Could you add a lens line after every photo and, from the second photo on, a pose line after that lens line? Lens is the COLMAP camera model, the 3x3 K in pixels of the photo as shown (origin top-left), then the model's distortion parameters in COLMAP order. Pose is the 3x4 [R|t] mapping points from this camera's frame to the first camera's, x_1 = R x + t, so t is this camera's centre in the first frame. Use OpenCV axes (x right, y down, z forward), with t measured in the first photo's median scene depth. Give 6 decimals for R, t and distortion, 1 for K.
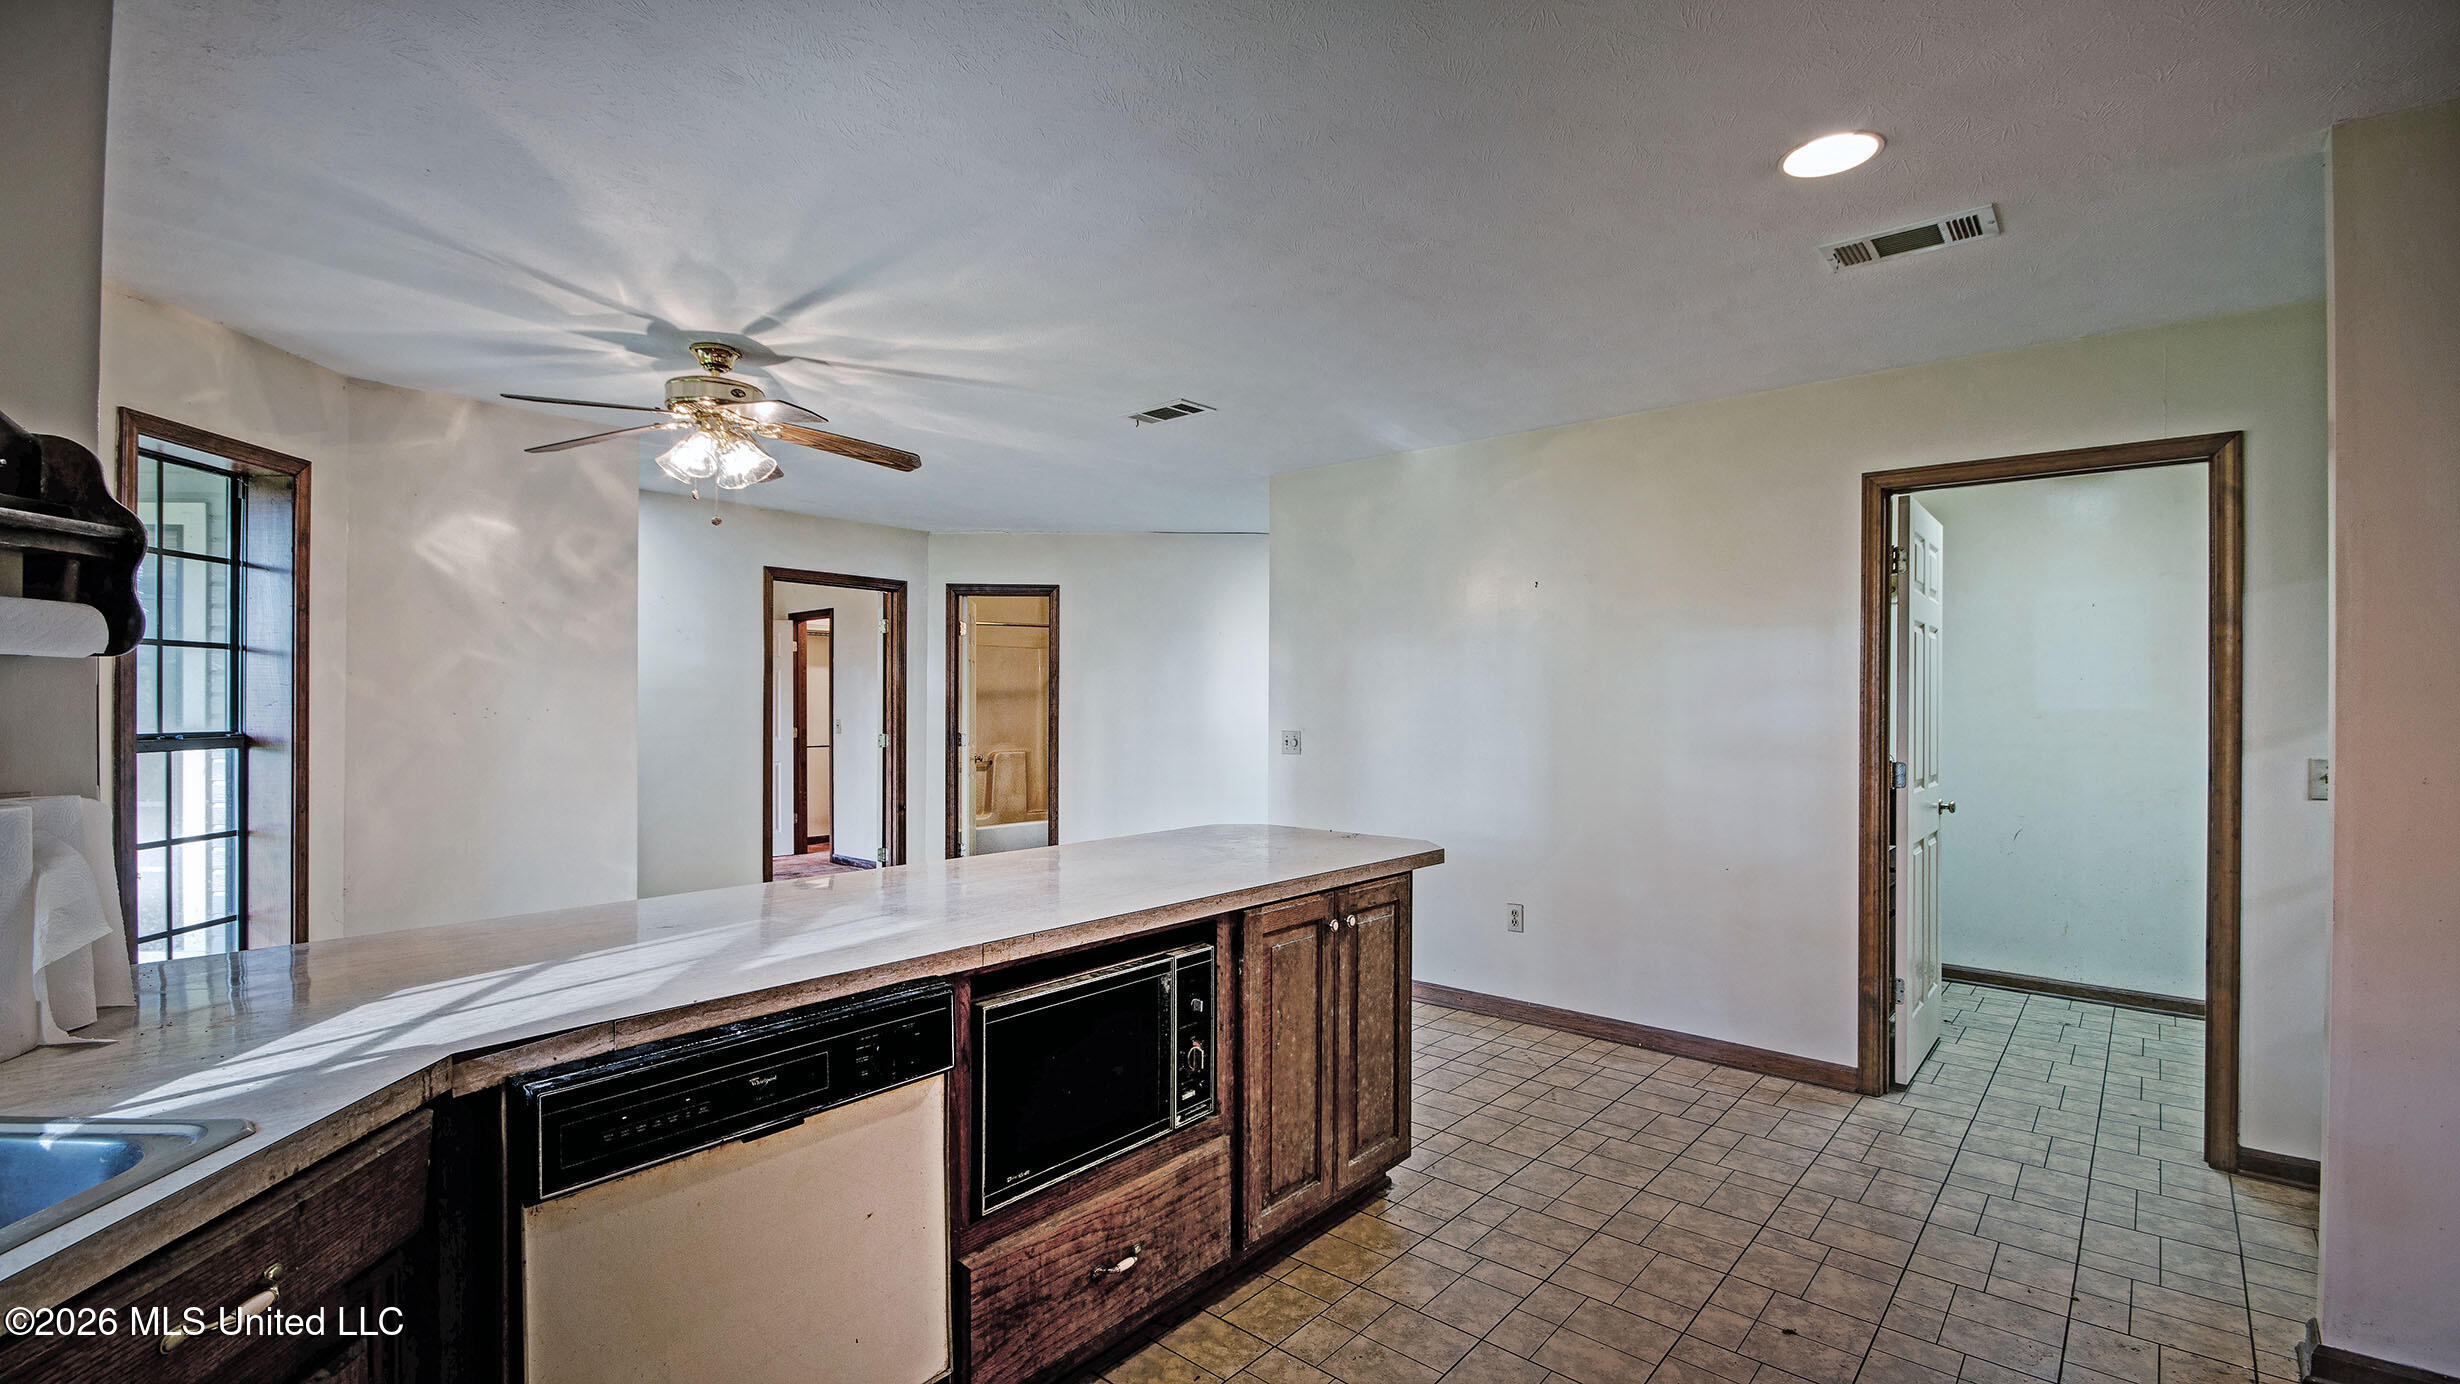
lens RADIAL K [[1083.4, 0, 1231.9], [0, 1083.4, 685.1], [0, 0, 1]] dist [-0.014317, 0.000096]
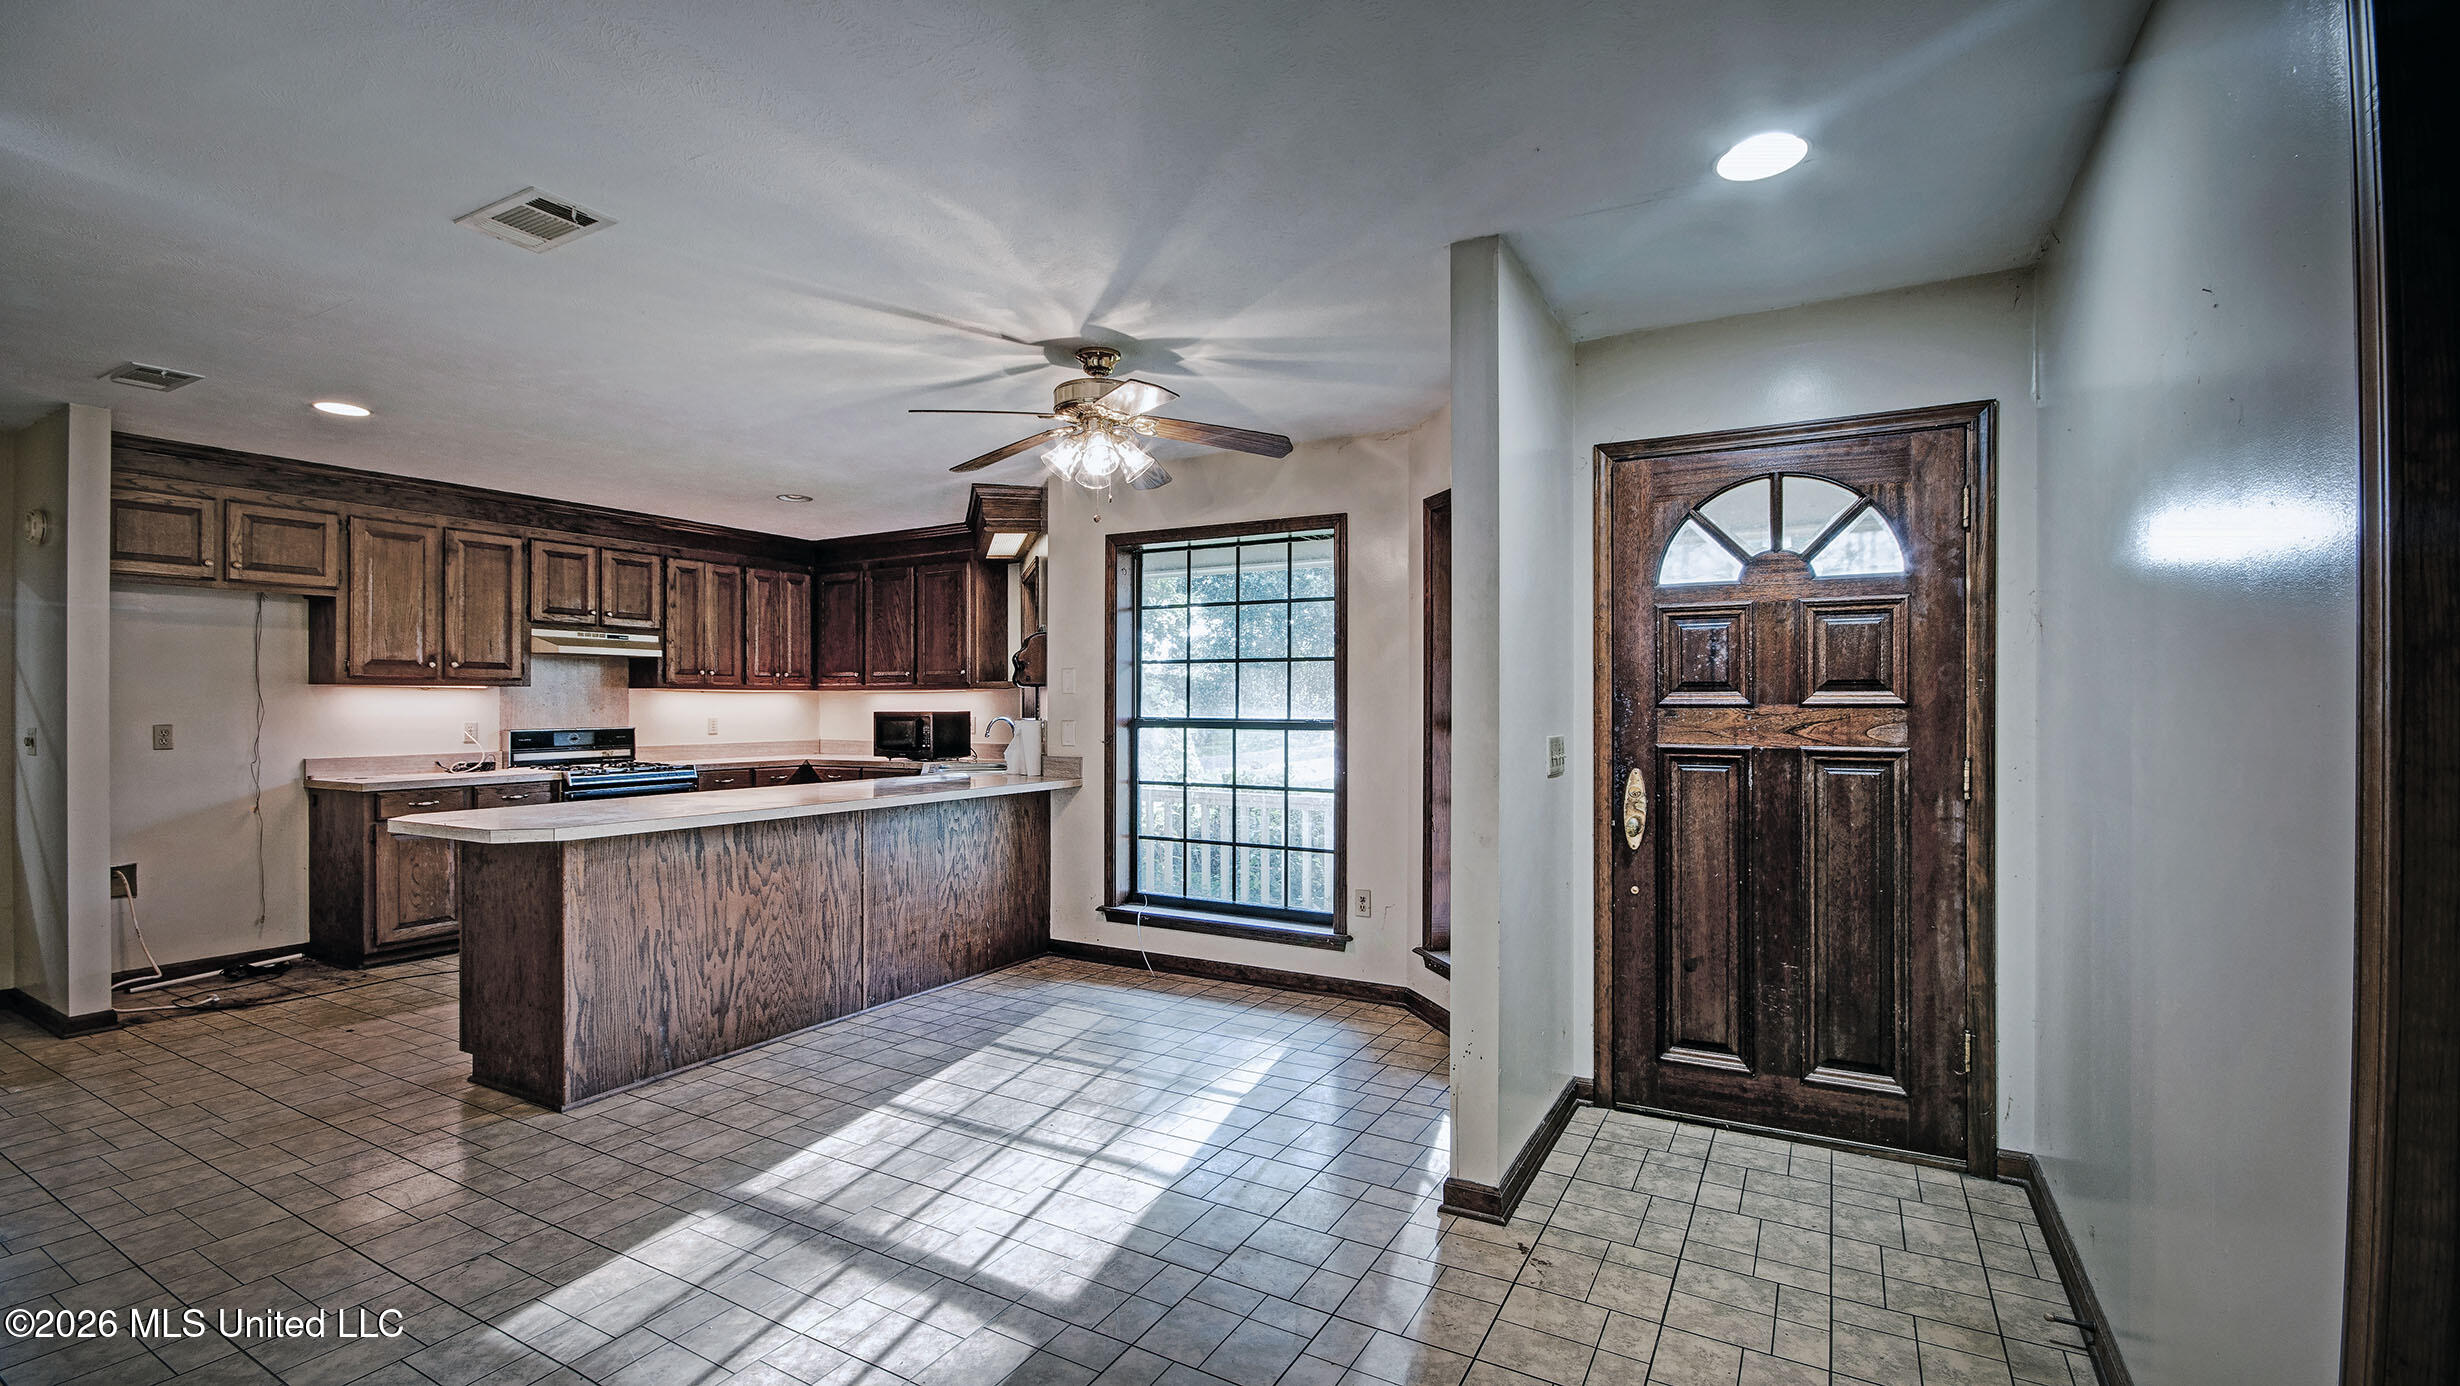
lens RADIAL K [[1077.6, 0, 1237.6], [0, 1077.6, 705.0], [0, 0, 1]] dist [-0.027673, -0.001088]
pose [[-0.982099, 0.002438, -0.188352, -0.406893], [0.001452, 0.999985, 0.005373, 0.021677], [0.188362, 0.005004, -0.982087, 2.004322]]
